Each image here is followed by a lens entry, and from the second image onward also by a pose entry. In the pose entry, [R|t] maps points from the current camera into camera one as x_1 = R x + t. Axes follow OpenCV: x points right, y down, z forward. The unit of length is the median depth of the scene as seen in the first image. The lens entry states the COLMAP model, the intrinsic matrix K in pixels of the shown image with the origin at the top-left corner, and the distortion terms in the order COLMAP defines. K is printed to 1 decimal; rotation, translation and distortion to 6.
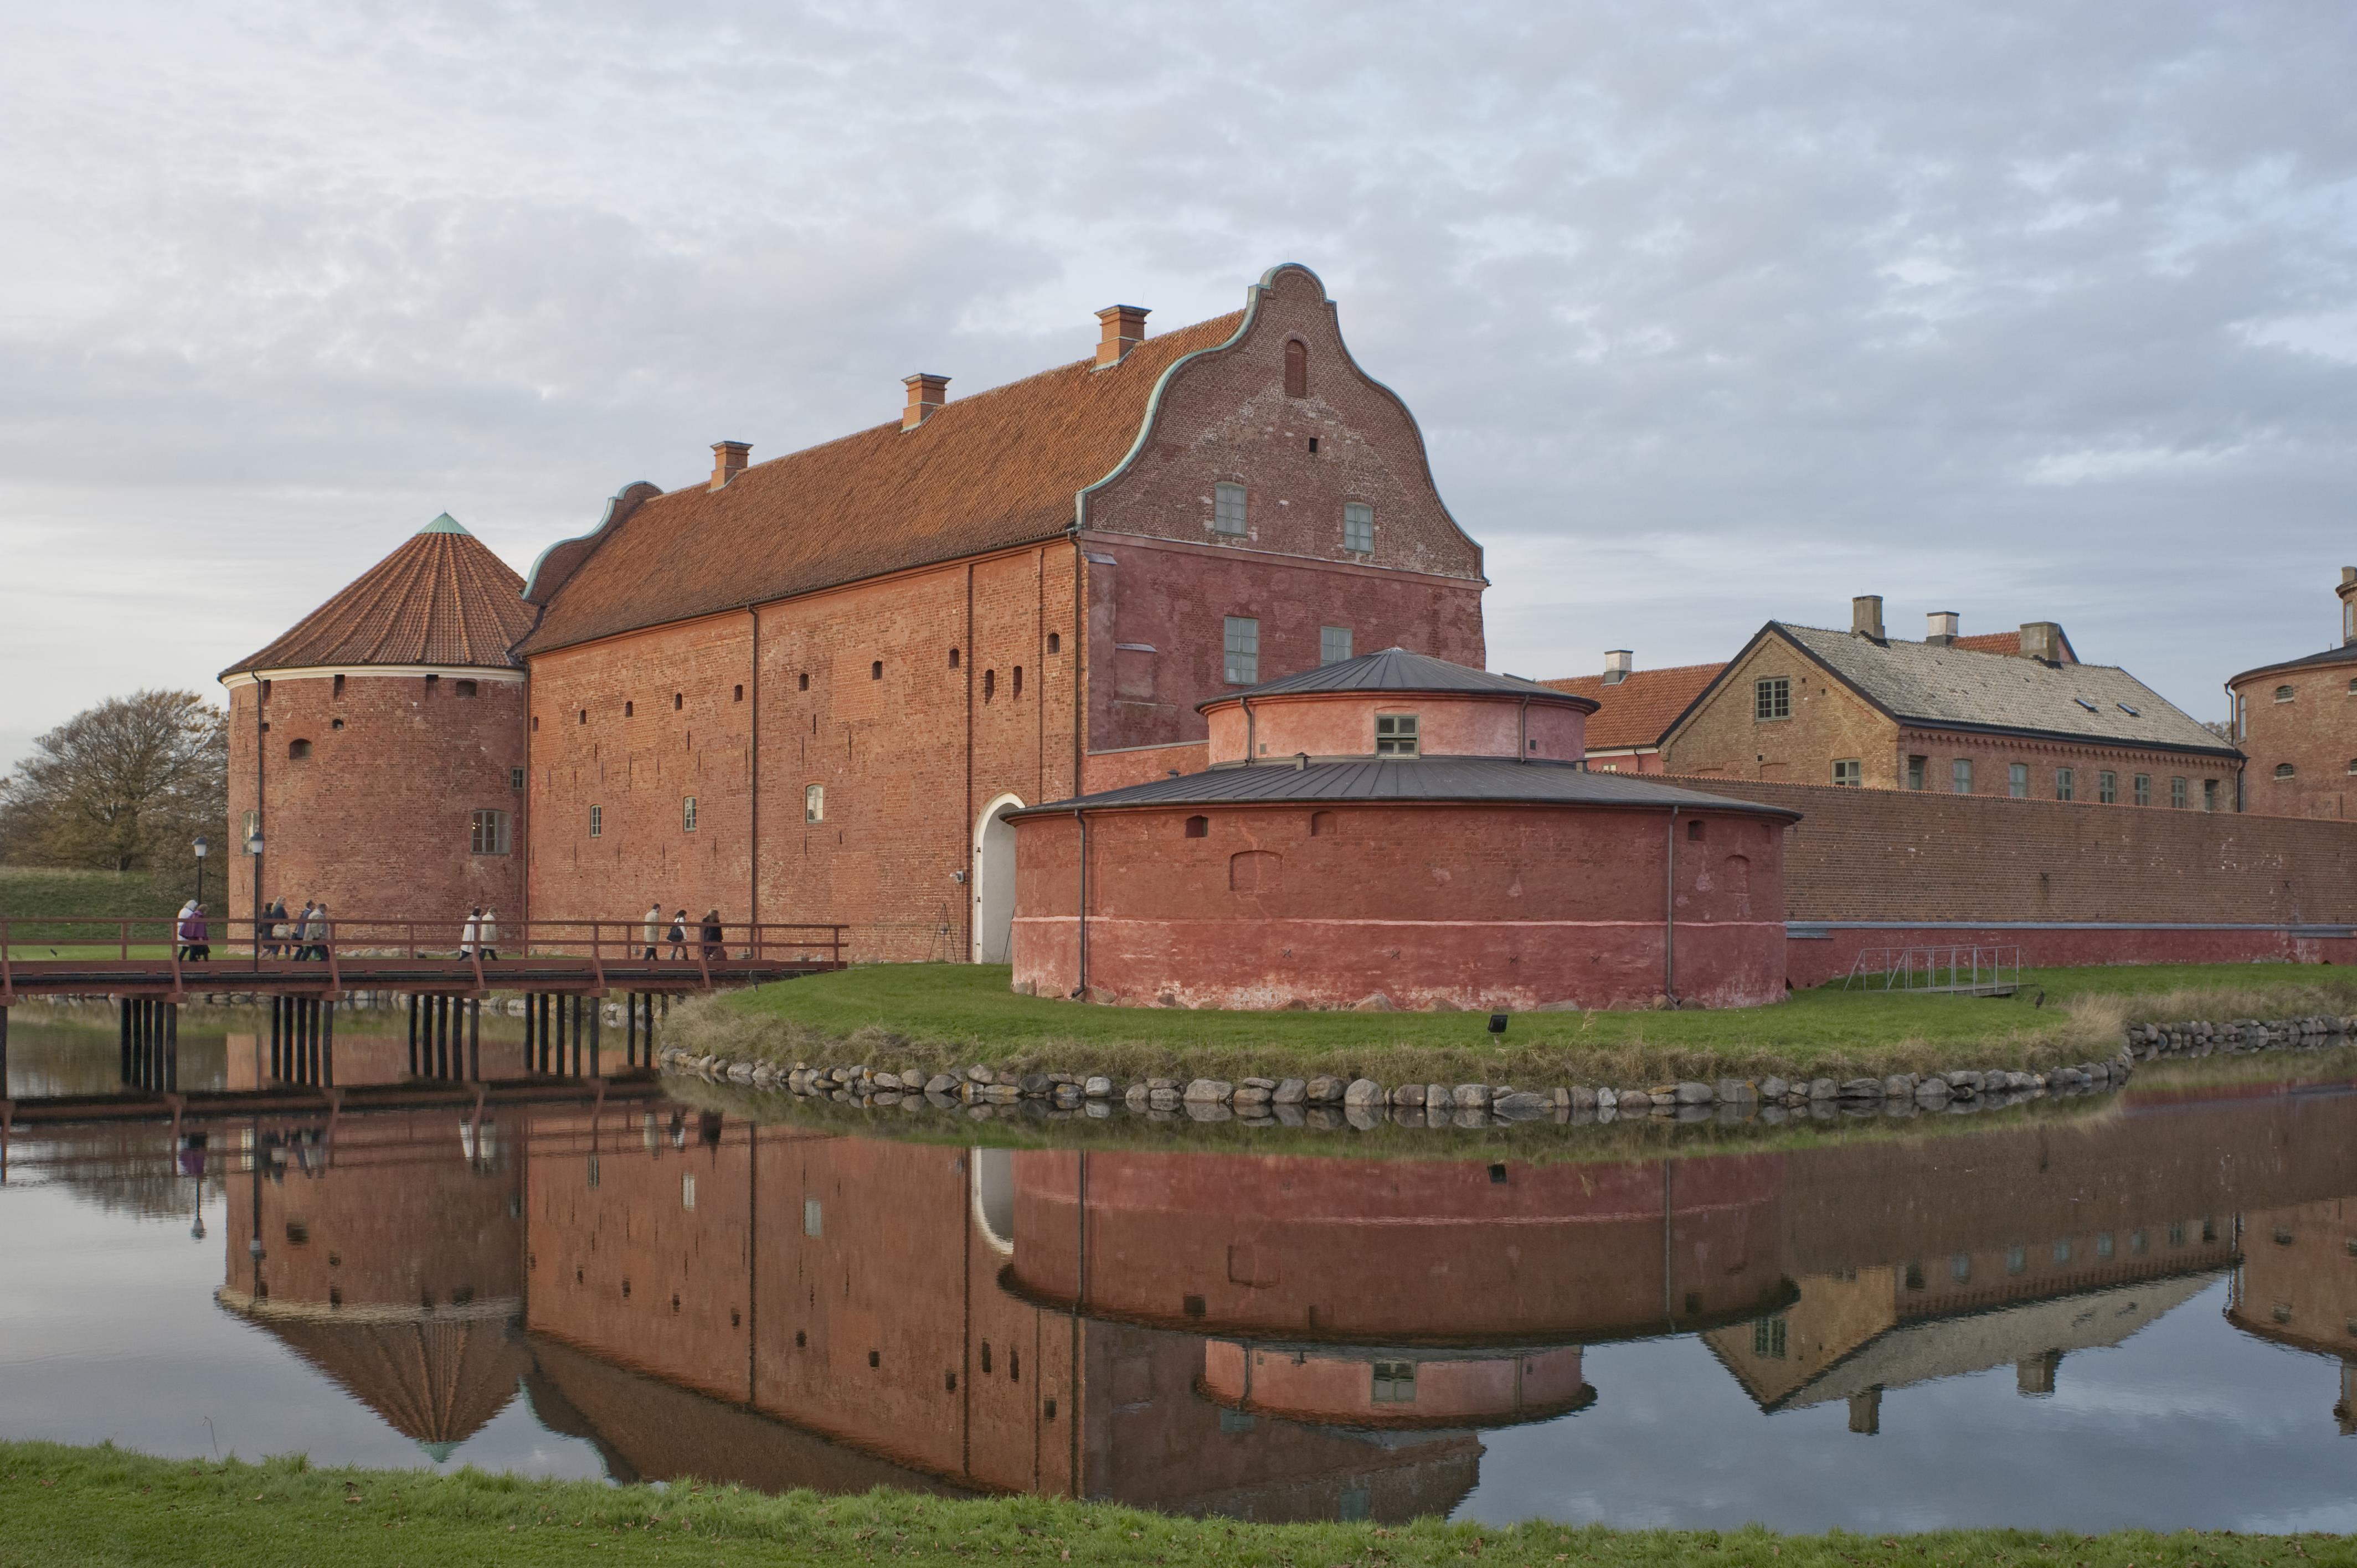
lens RADIAL K [[2359.3, 0, 1181.0], [0, 2359.3, 906.2], [0, 0, 1]] dist [-0.079734, 0.015033]
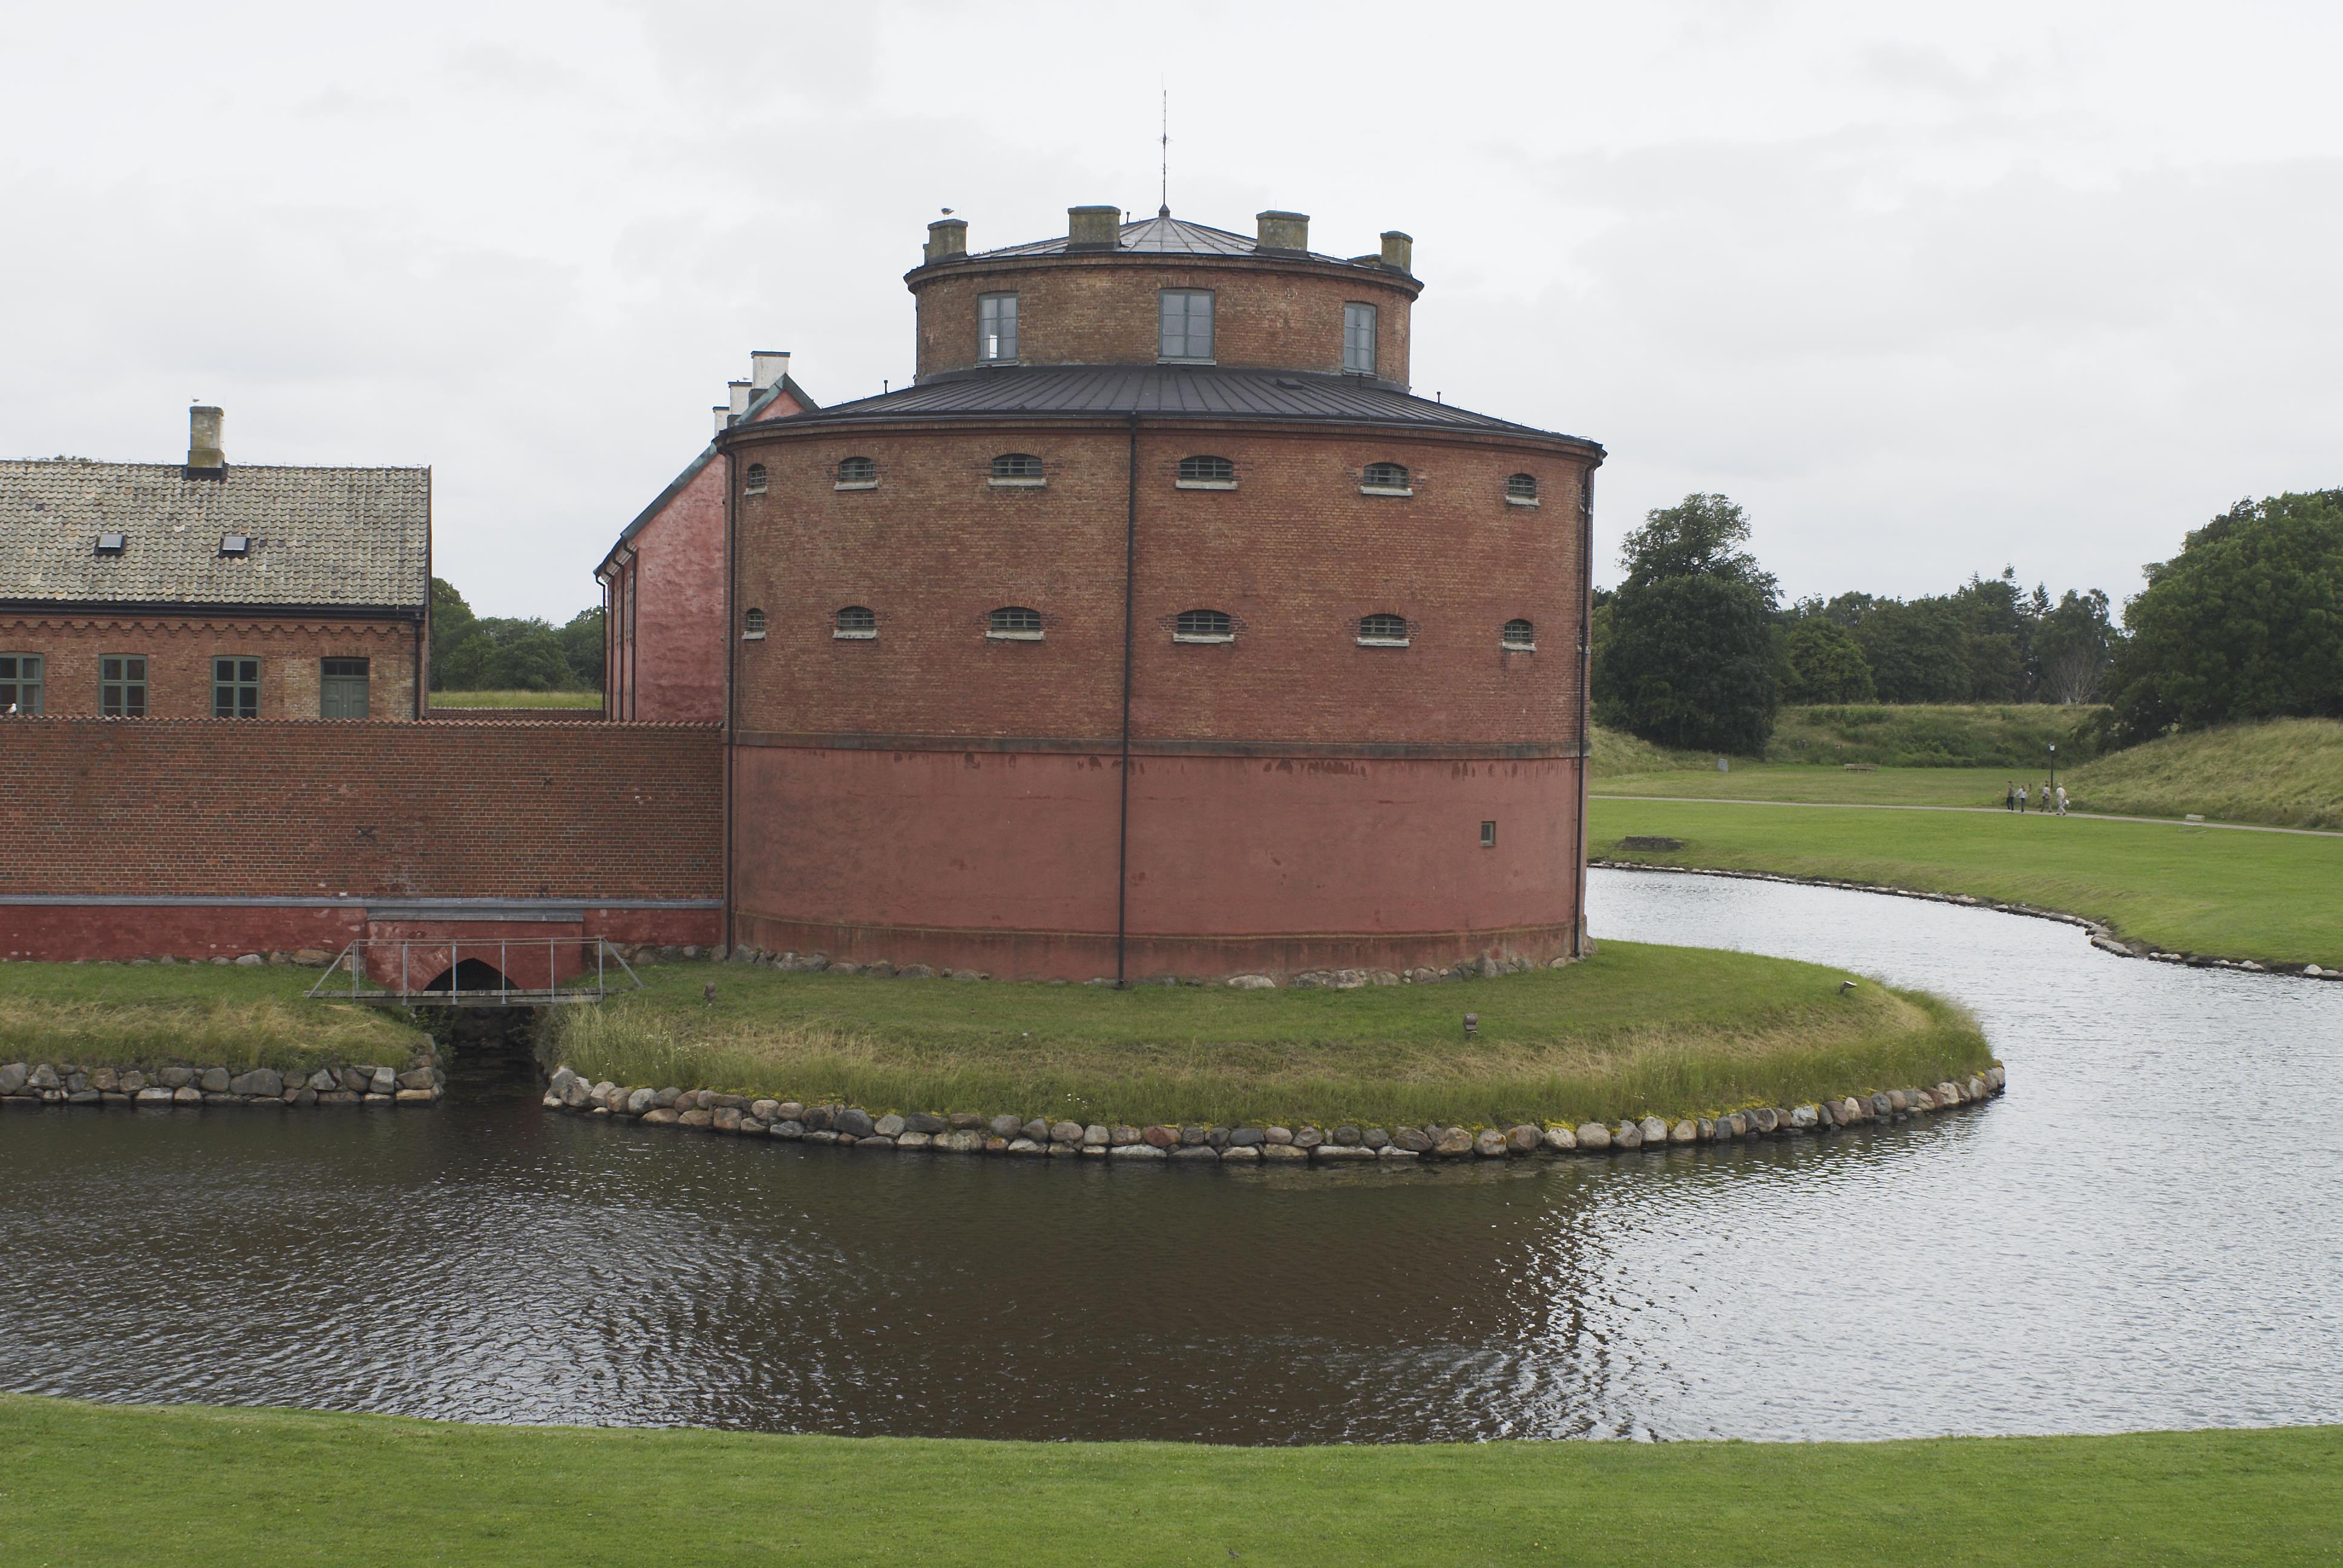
lens RADIAL K [[3609.7, 0, 1170.8], [0, 3609.7, 812.0], [0, 0, 1]] dist [-0.089104, 0.053563]
pose [[0.887842, 0.024845, -0.459478, 1.219821], [-0.008654, 0.999266, 0.037311, -0.057690], [0.460068, -0.029150, 0.887405, 0.288709]]
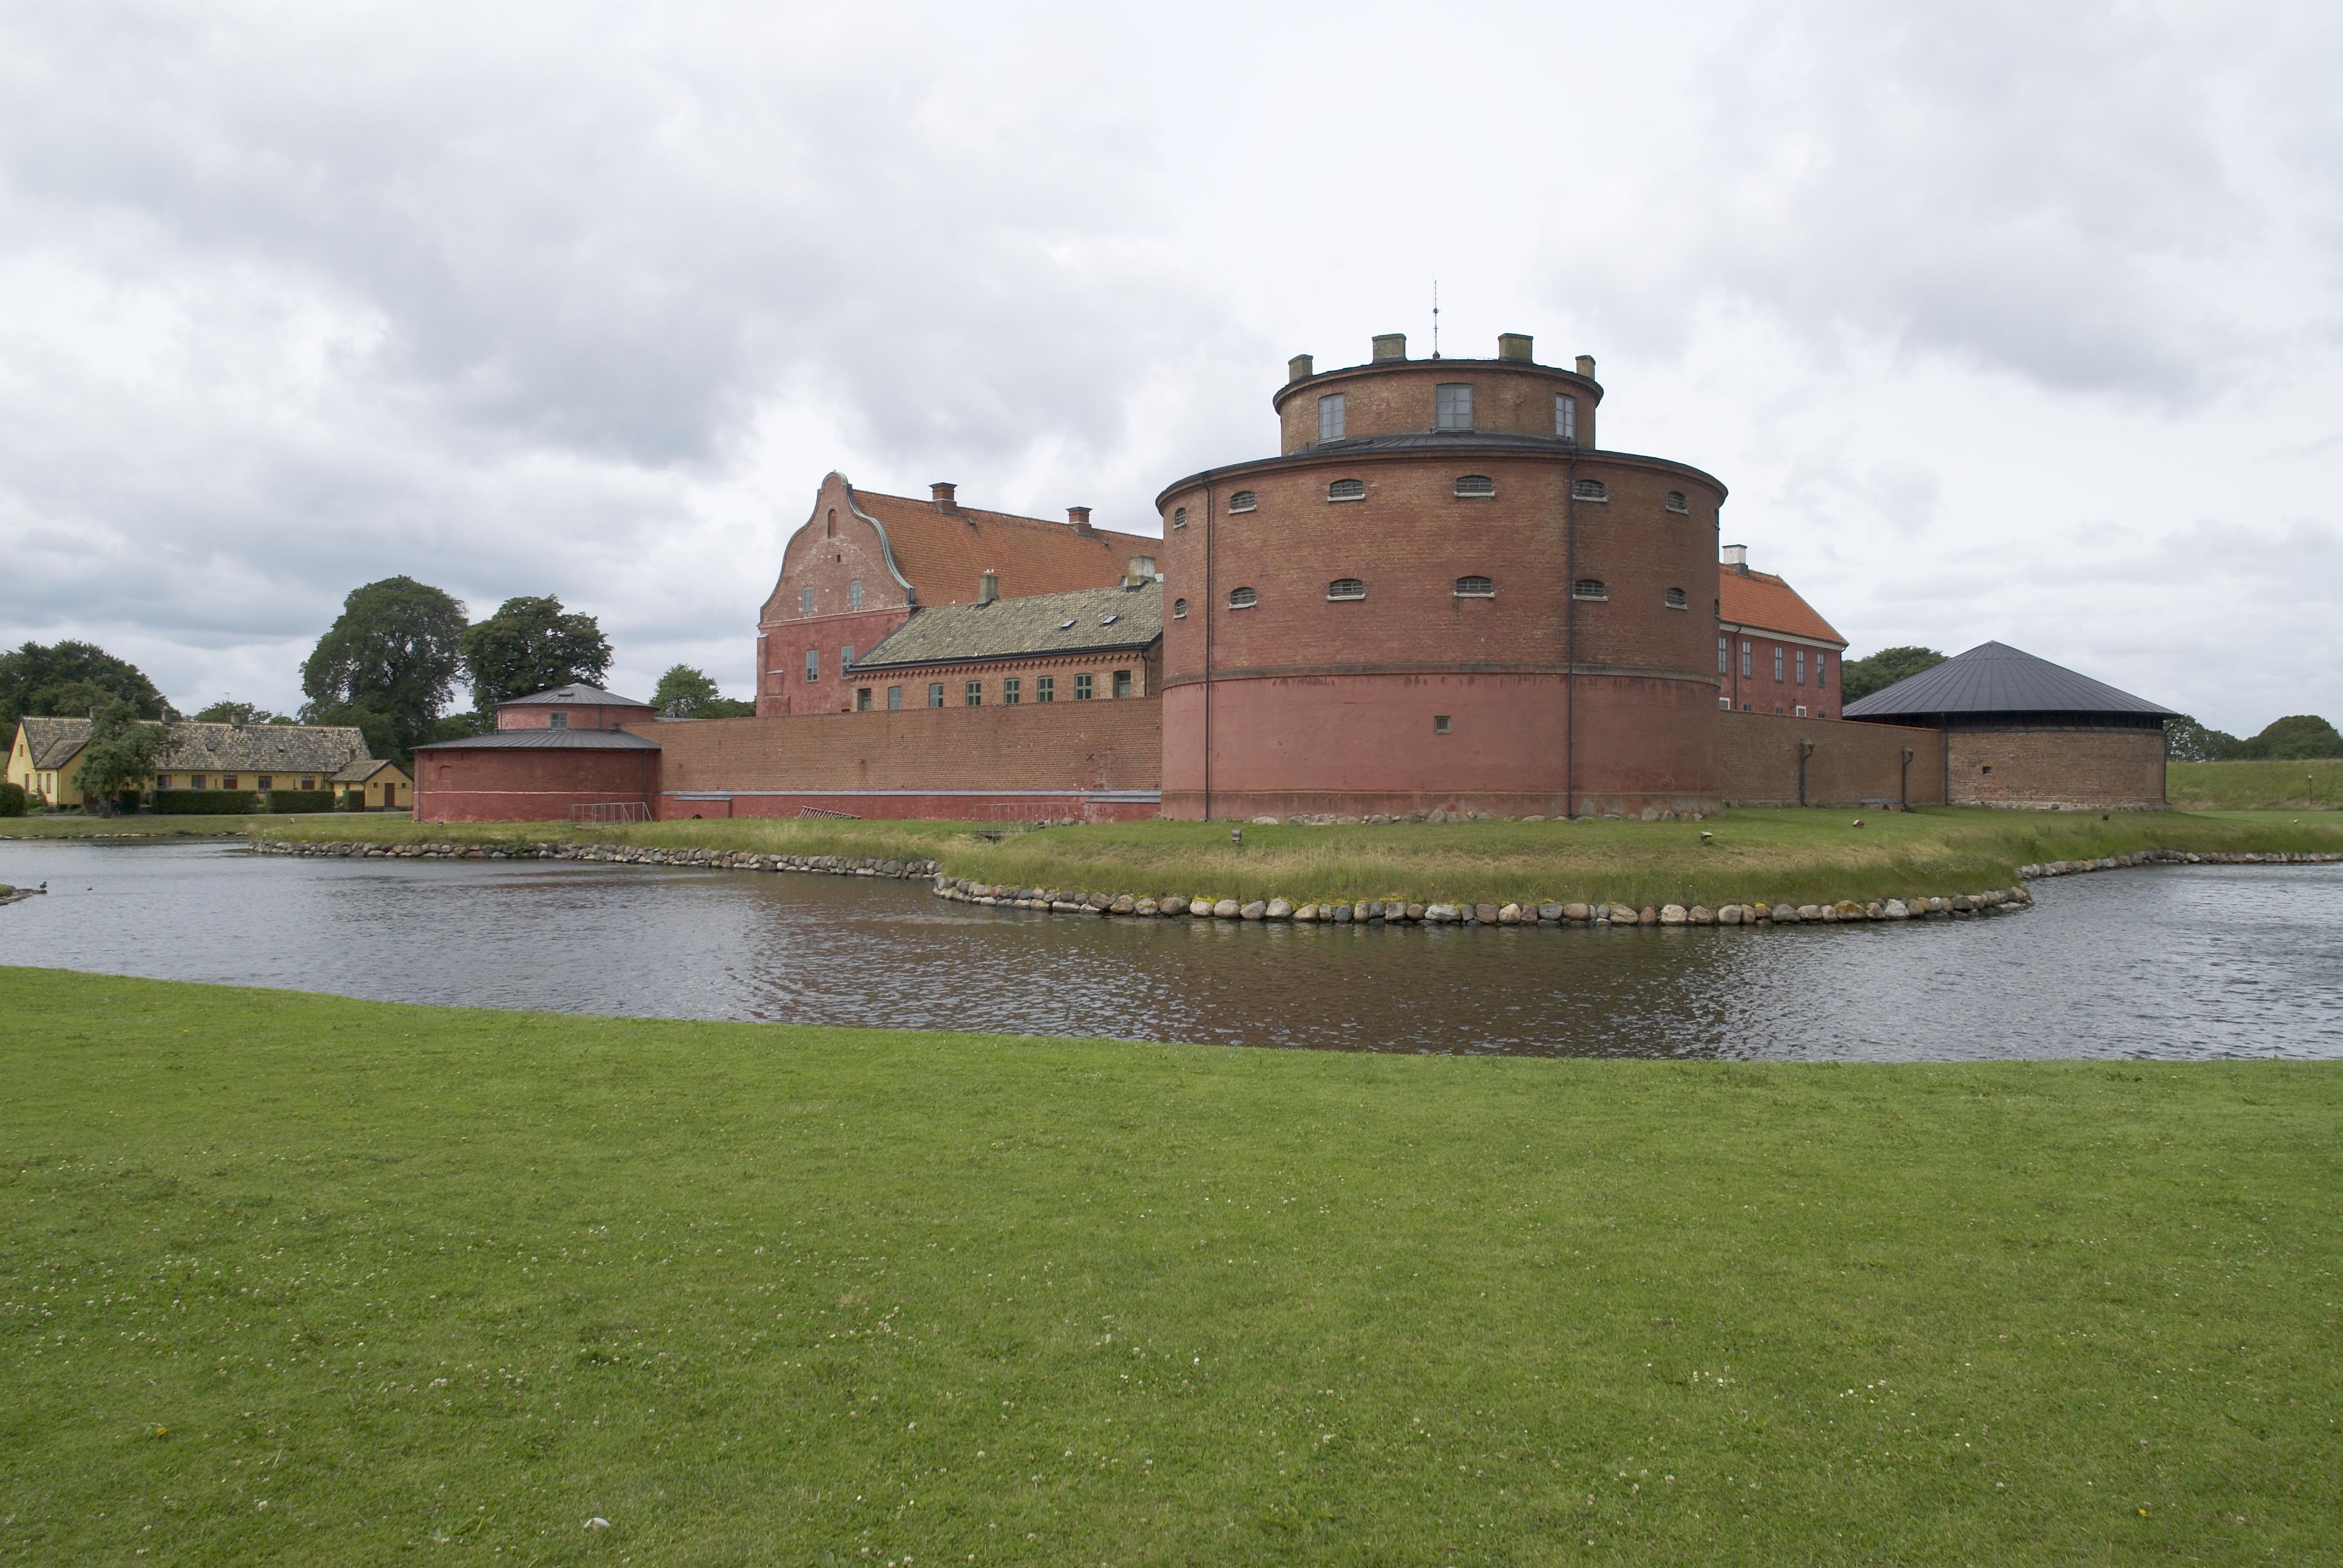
lens RADIAL K [[1737.4, 0, 1185.4], [0, 1737.4, 790.6], [0, 0, 1]] dist [-0.080701, 0.051948]
pose [[0.171401, -0.009162, -0.985159, 1.507396], [0.004278, 0.999954, -0.008555, 0.017004], [0.985192, -0.002749, 0.171432, 0.995912]]
